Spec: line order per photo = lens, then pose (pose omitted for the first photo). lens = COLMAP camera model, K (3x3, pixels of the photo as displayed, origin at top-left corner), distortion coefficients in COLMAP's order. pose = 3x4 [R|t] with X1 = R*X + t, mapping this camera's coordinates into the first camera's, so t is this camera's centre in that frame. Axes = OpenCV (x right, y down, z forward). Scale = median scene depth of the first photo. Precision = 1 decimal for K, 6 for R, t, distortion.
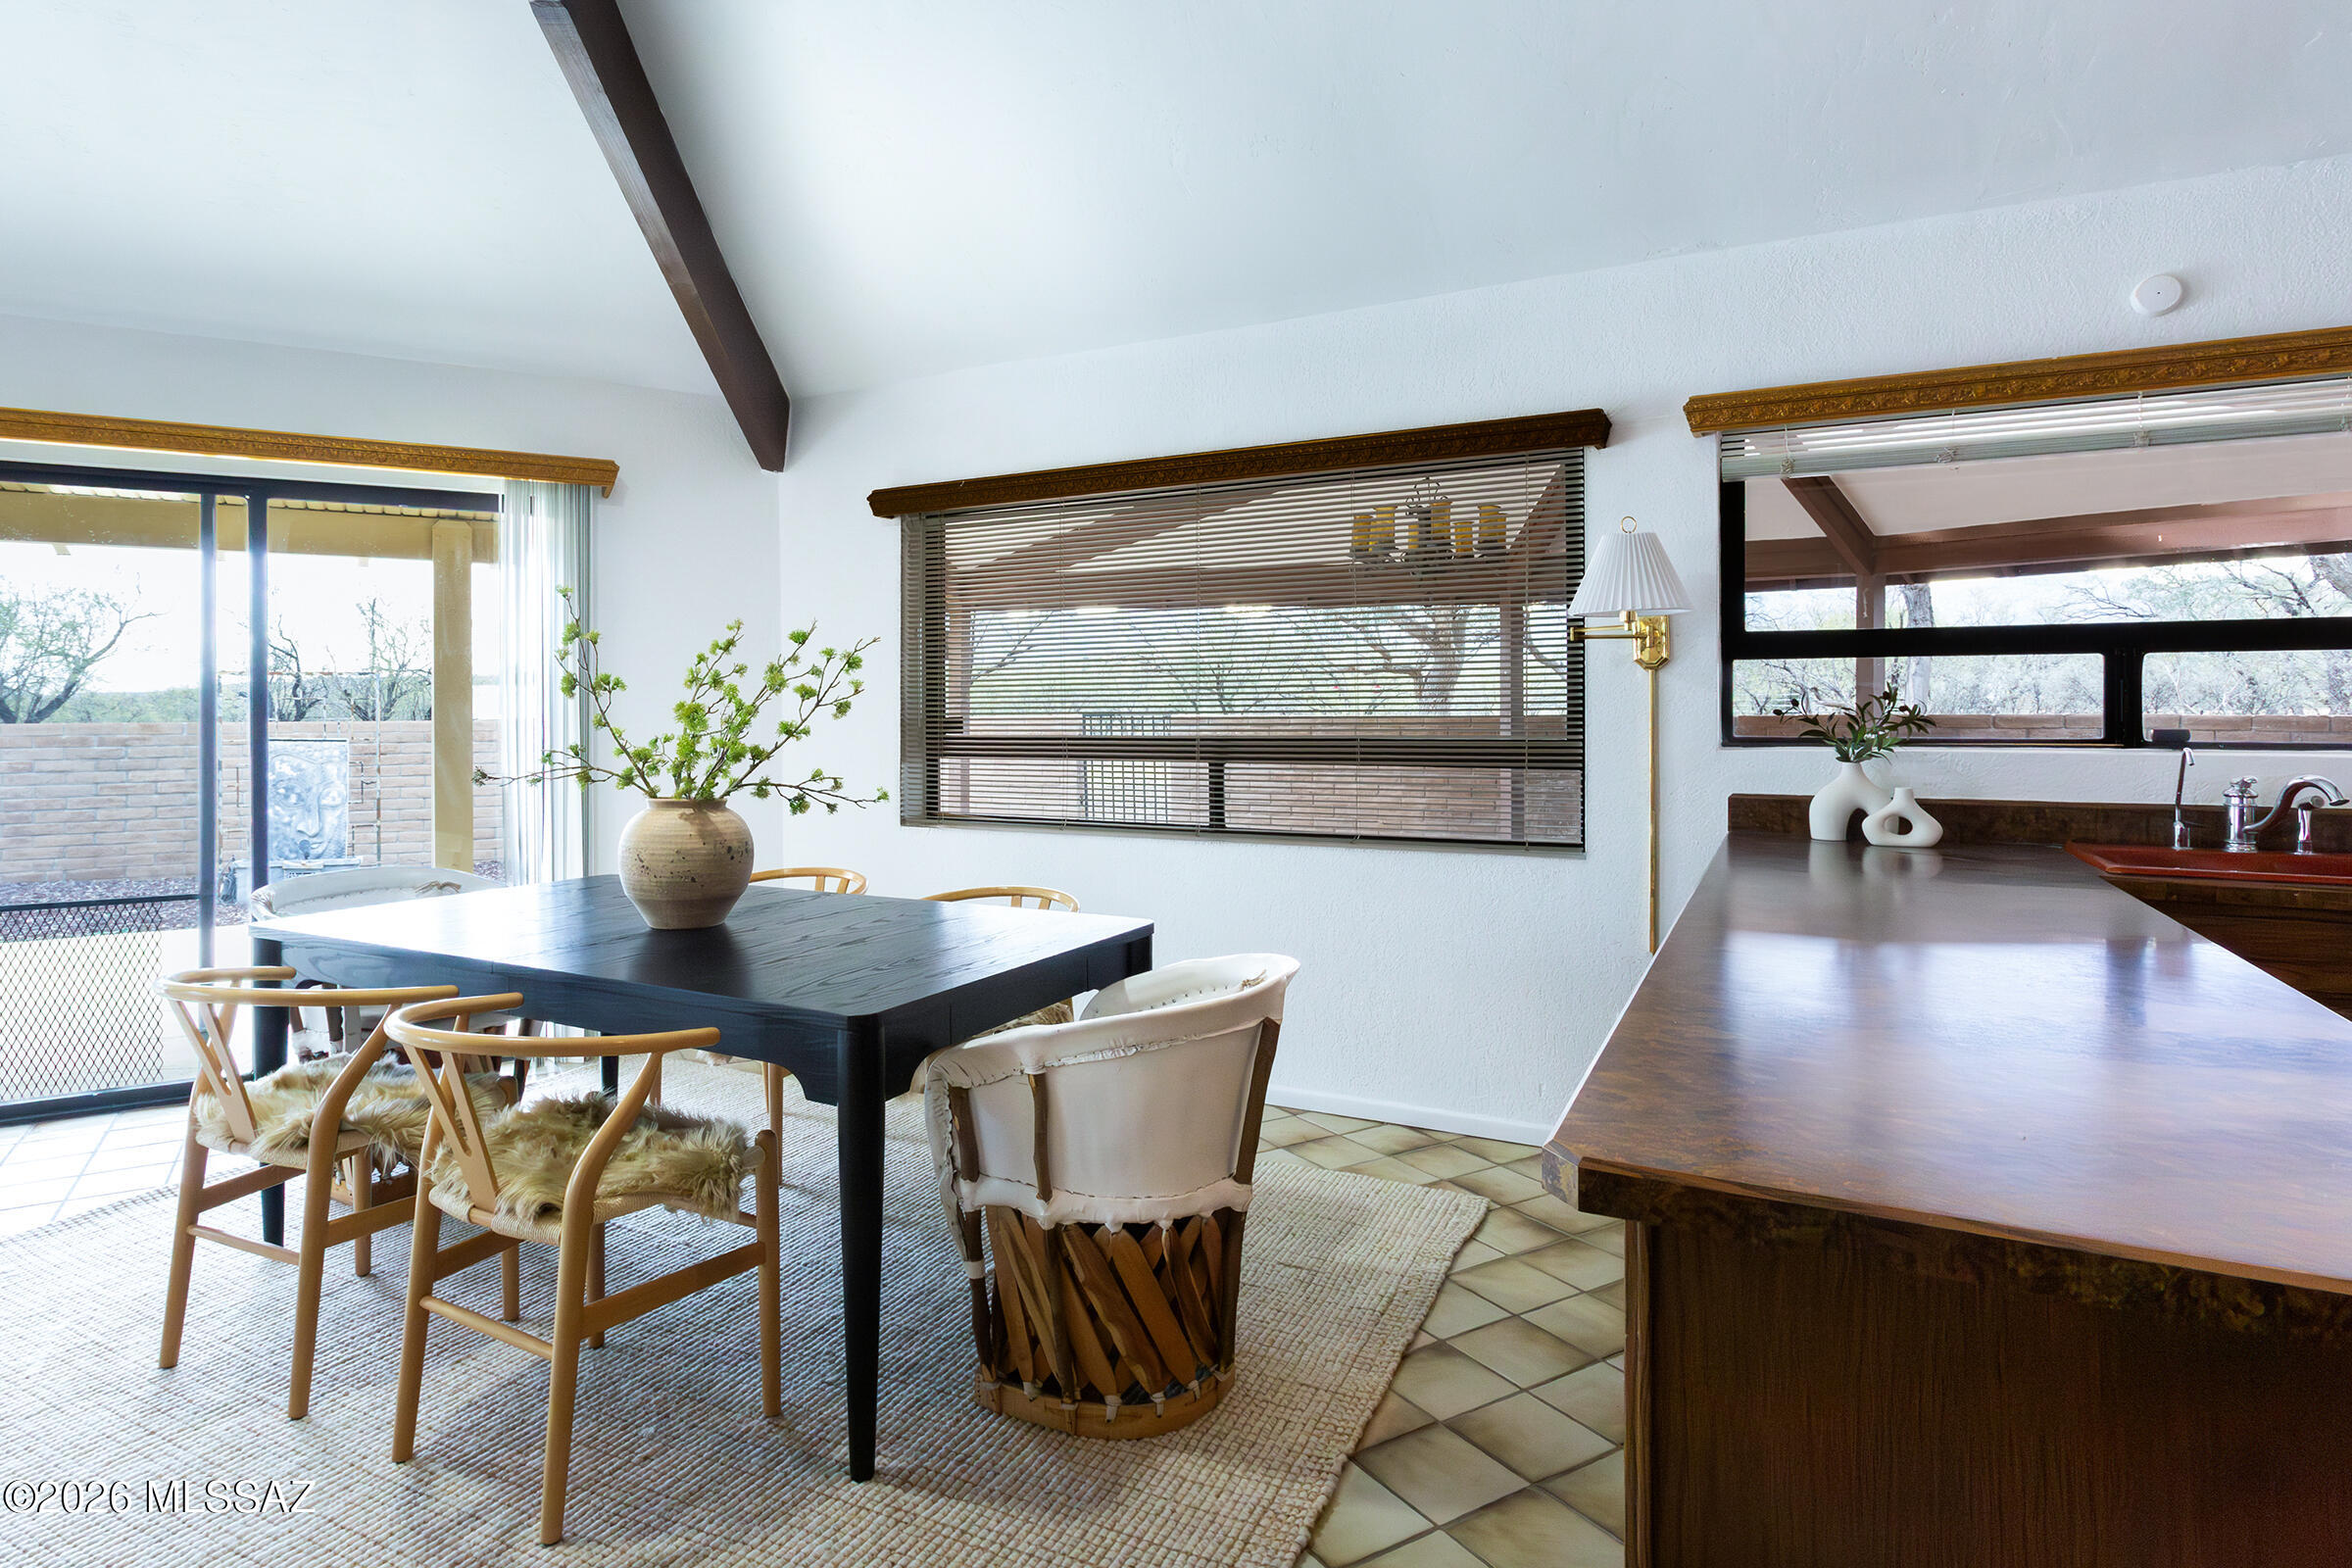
lens RADIAL K [[1317.6, 0, 1175.8], [0, 1317.6, 706.9], [0, 0, 1]] dist [0.001730, 0.001221]
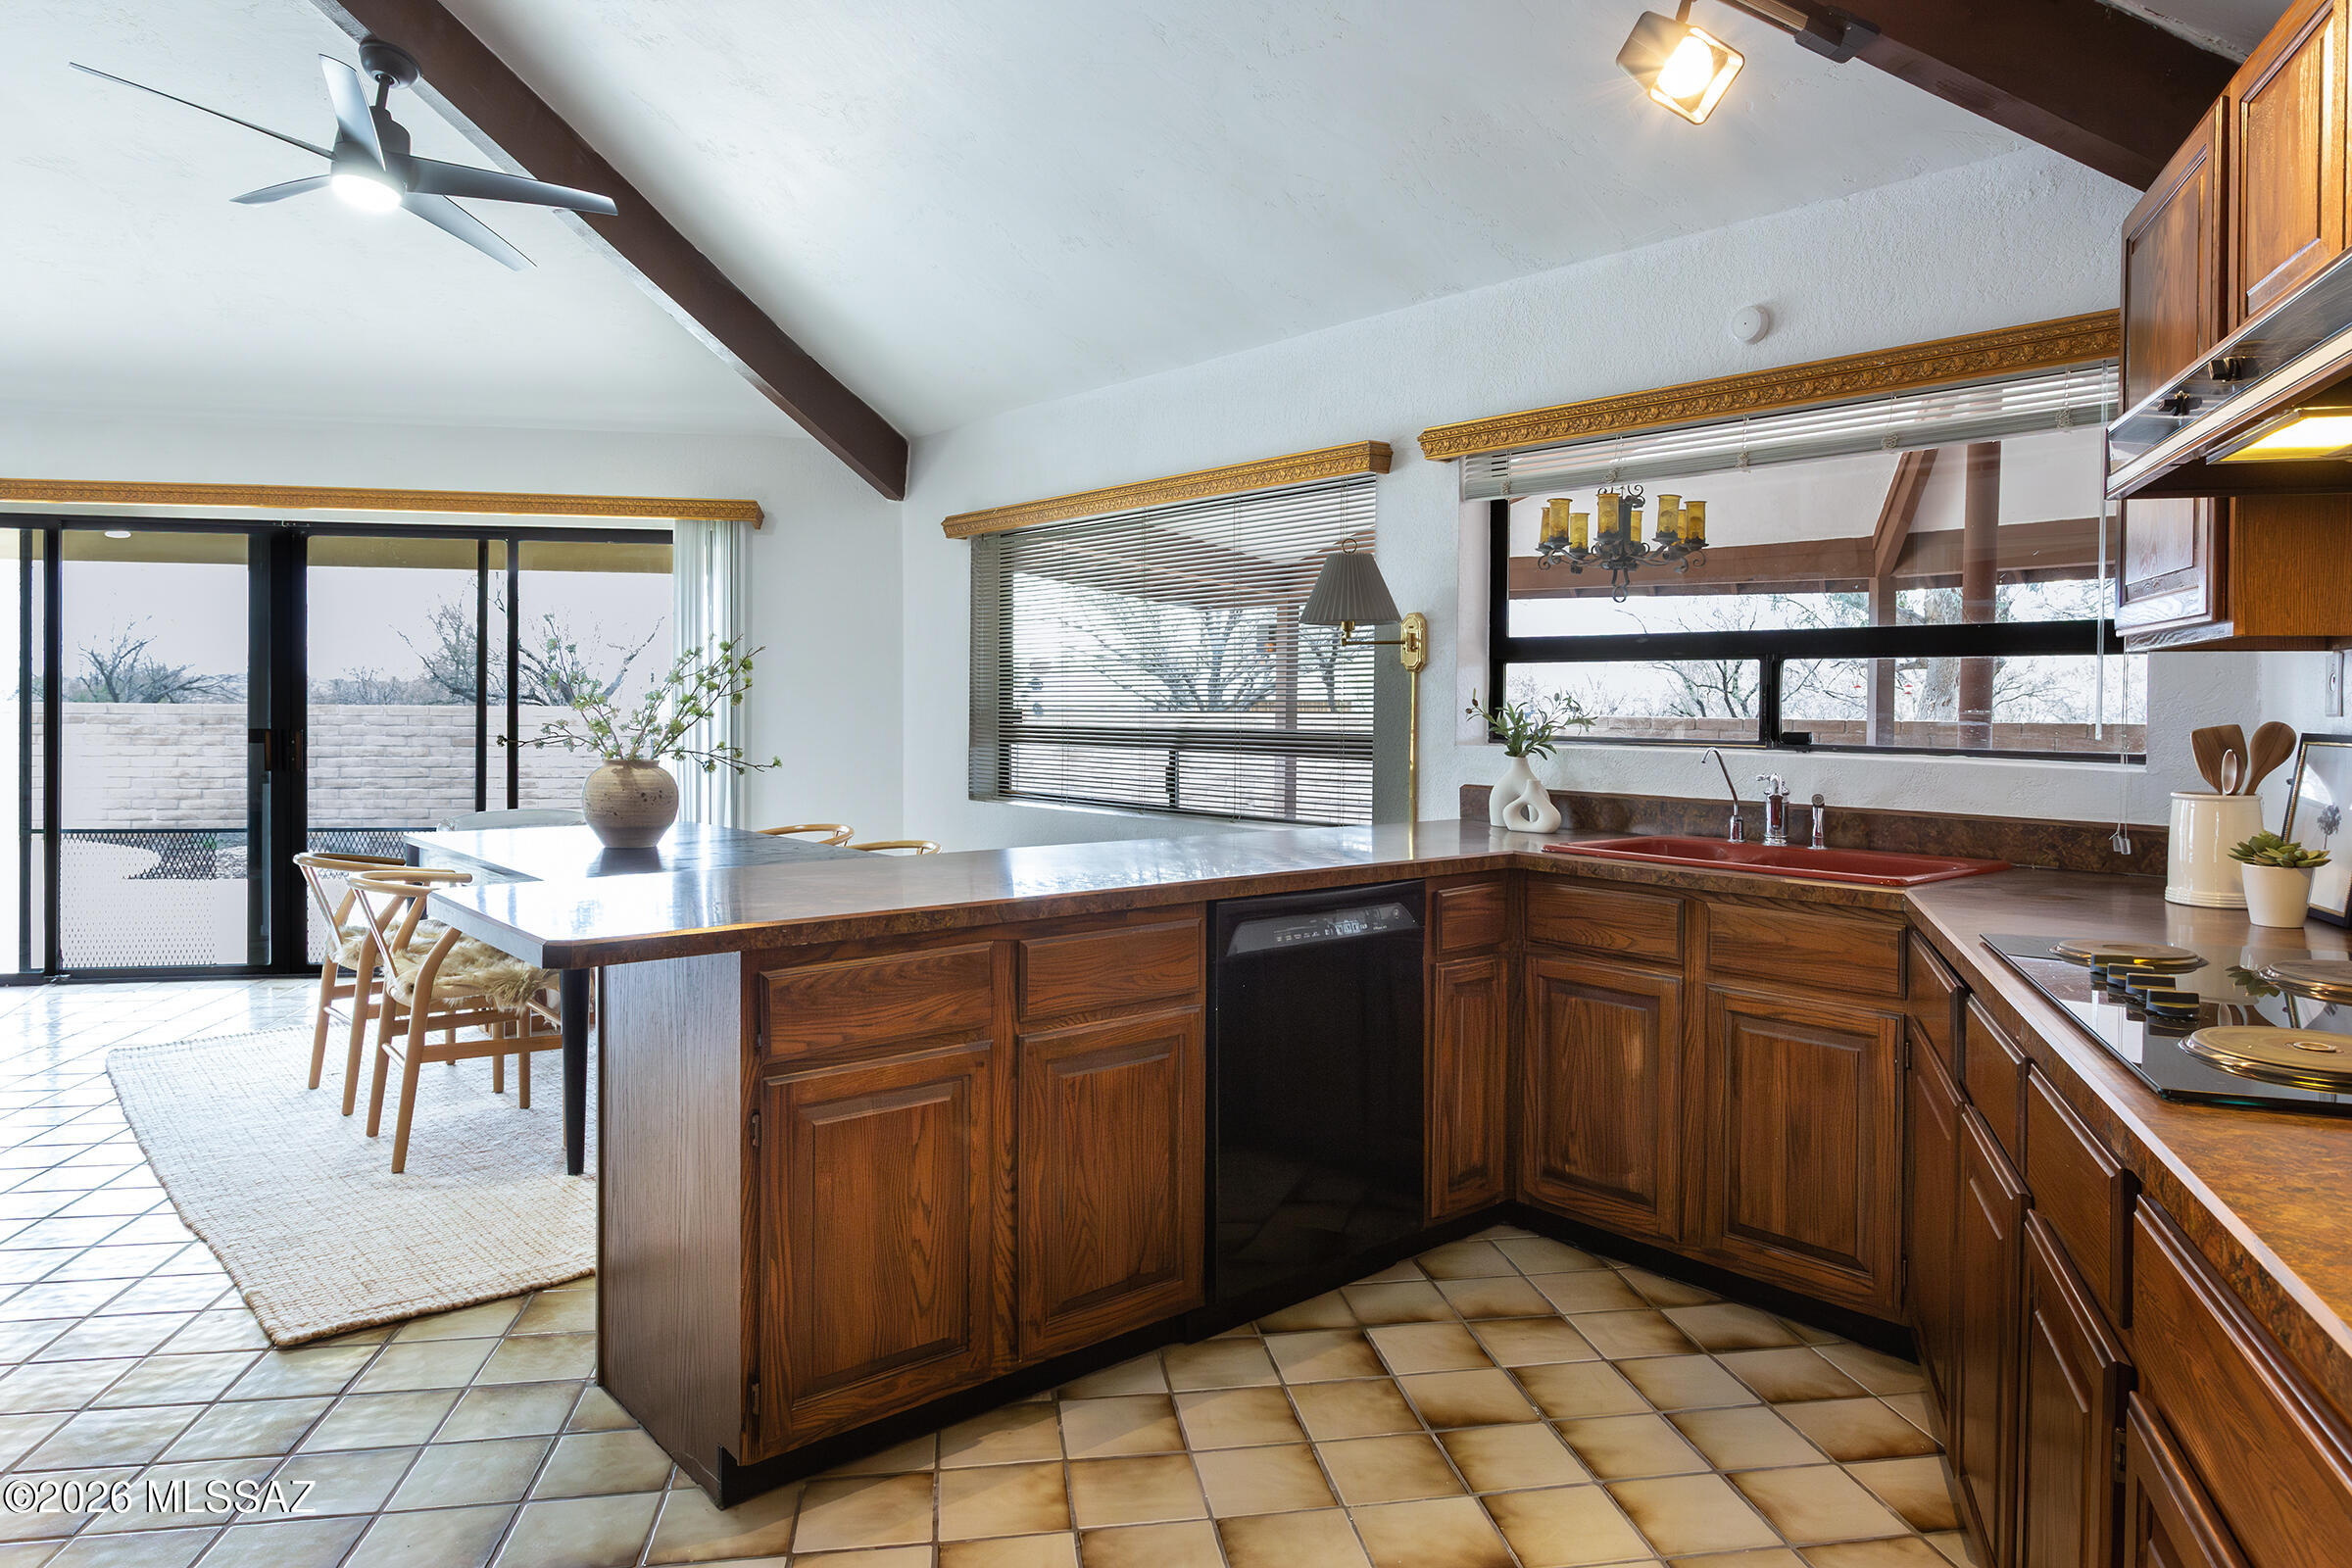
lens RADIAL K [[1465.4, 0, 1176.5], [0, 1465.4, 716.5], [0, 0, 1]] dist [0.003666, 0.000257]
pose [[0.935586, 0.015803, -0.352746, 0.592620], [-0.012672, 0.999857, 0.011183, -0.001867], [0.352872, -0.005993, 0.935652, -0.224972]]
